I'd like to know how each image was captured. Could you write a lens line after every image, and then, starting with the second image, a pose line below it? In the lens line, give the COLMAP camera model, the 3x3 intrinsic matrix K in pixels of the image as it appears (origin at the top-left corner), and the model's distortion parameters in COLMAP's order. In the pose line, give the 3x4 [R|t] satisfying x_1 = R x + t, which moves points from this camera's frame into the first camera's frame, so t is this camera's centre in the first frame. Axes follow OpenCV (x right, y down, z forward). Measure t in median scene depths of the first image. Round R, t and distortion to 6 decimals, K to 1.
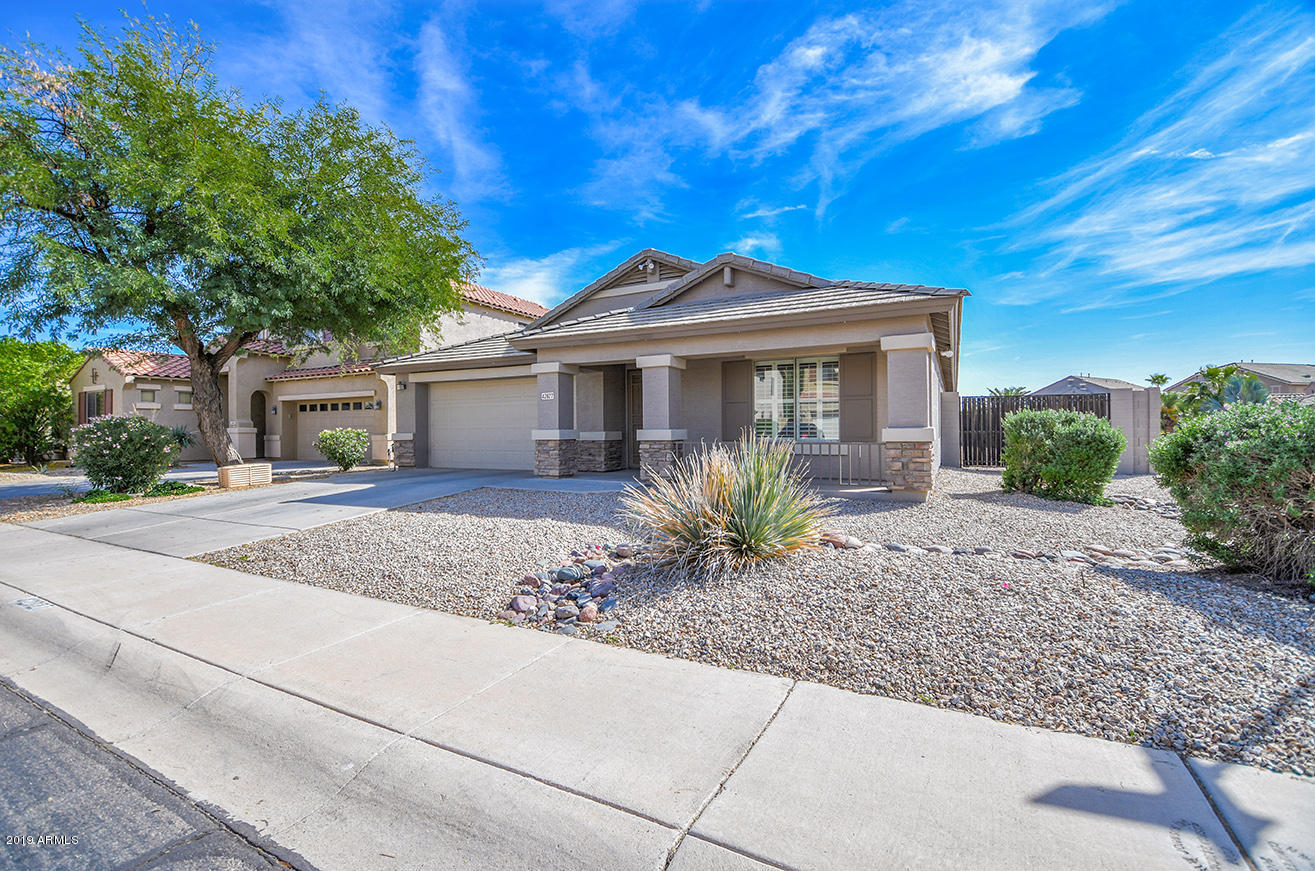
lens RADIAL K [[591.5, 0, 657.5], [0, 591.5, 435.5], [0, 0, 1]] dist [0.010949, -0.023406]
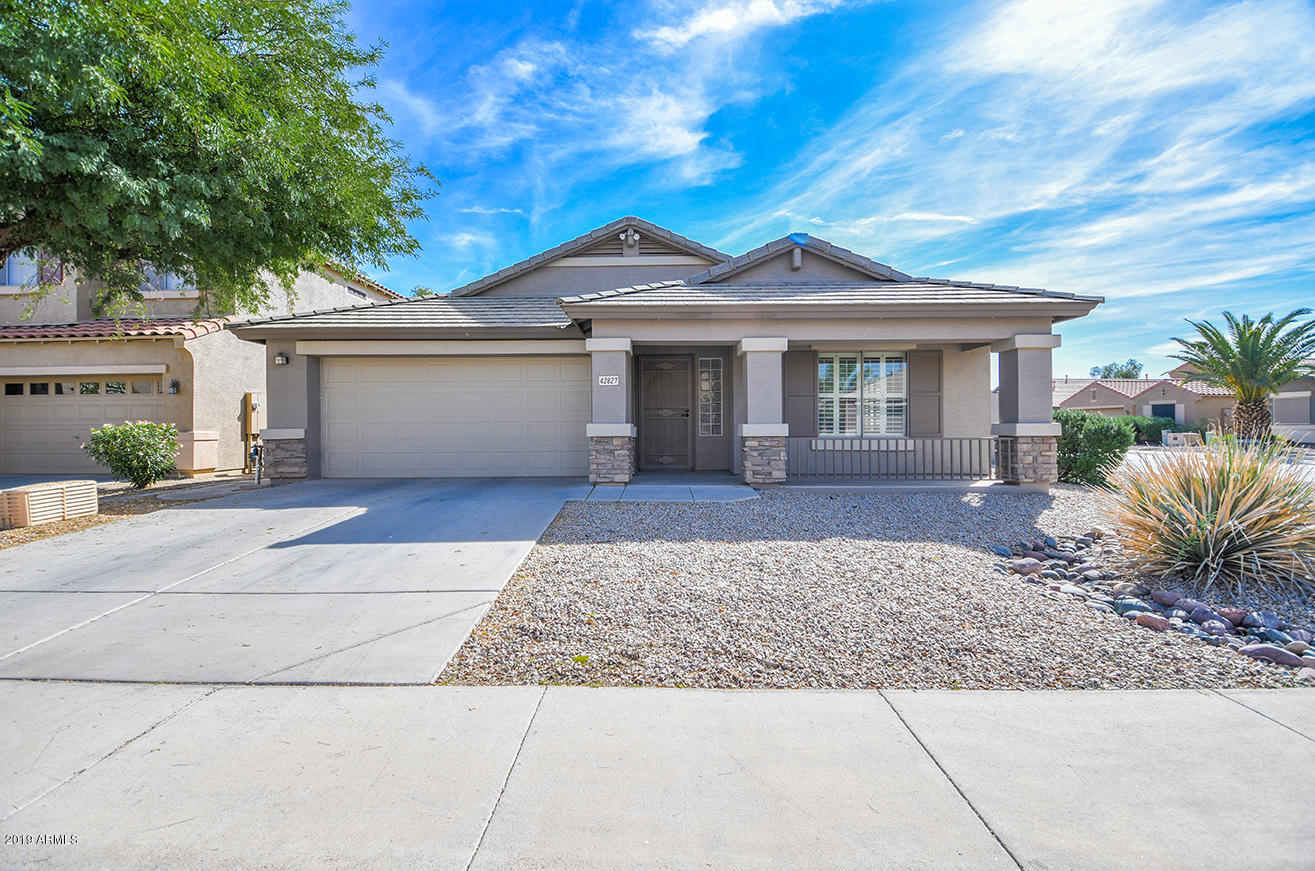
lens RADIAL K [[578.9, 0, 660.6], [0, 578.9, 431.1], [0, 0, 1]] dist [0.001659, -0.020879]
pose [[0.886415, 0.000293, 0.462891, -0.477645], [0.002036, 0.999988, -0.004532, 0.003718], [-0.462887, 0.004959, 0.886403, 0.292562]]
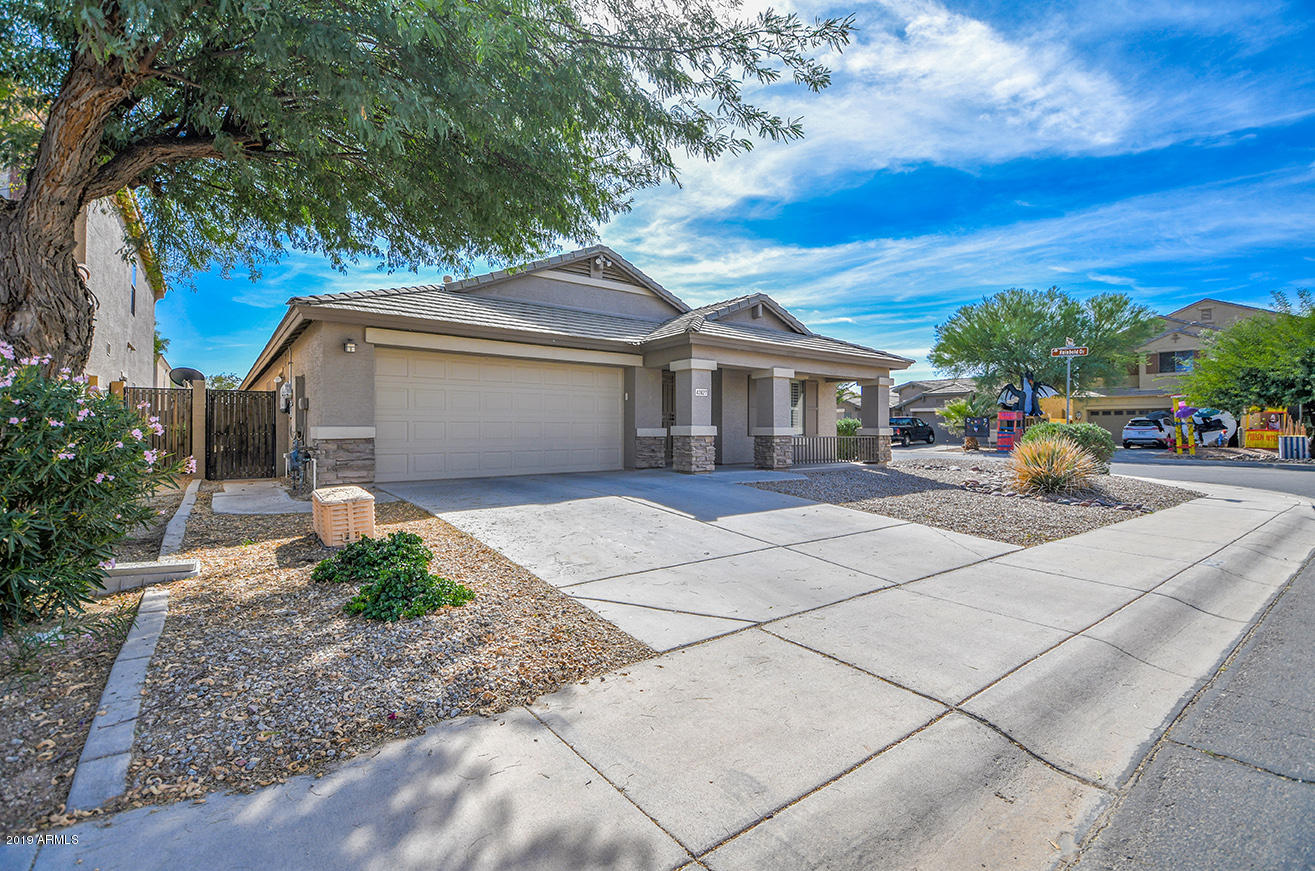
lens RADIAL K [[578.9, 0, 660.6], [0, 578.9, 431.1], [0, 0, 1]] dist [0.001659, -0.020879]
pose [[0.413896, 0.006542, 0.910301, -1.111685], [0.001416, 0.999968, -0.007831, 0.007077], [-0.910323, 0.004530, 0.413873, 0.655509]]
